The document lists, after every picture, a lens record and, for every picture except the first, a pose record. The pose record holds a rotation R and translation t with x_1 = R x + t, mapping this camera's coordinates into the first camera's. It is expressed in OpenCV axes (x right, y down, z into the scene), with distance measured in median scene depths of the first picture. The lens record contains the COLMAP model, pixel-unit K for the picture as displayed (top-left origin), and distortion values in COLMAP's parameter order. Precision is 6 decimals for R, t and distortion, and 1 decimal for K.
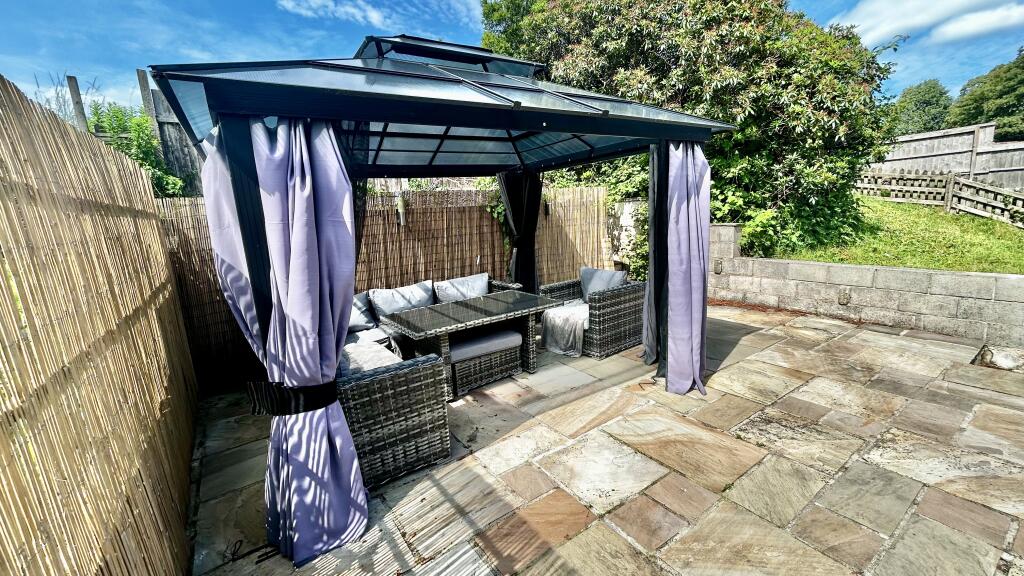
lens RADIAL K [[415.0, 0, 509.8], [0, 415.0, 279.0], [0, 0, 1]] dist [-0.003981, 0.002041]
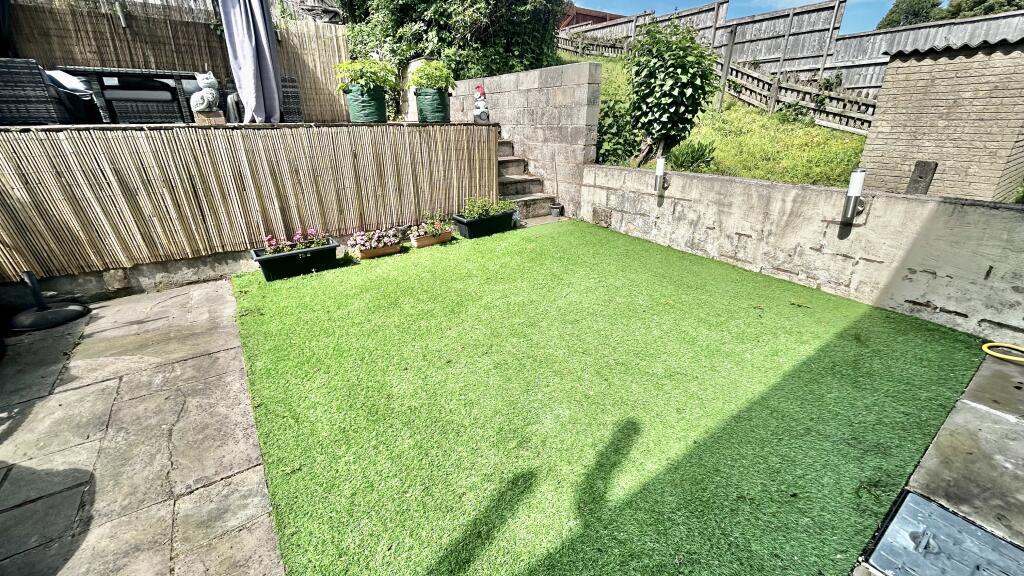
lens RADIAL K [[415.0, 0, 512.6], [0, 415.0, 288.3], [0, 0, 1]] dist [-0.003981, 0.002041]
pose [[0.998221, 0.032822, 0.049766, 0.860853], [-0.043104, 0.974057, 0.222161, 0.308416], [-0.041183, -0.223911, 0.973739, -0.500202]]
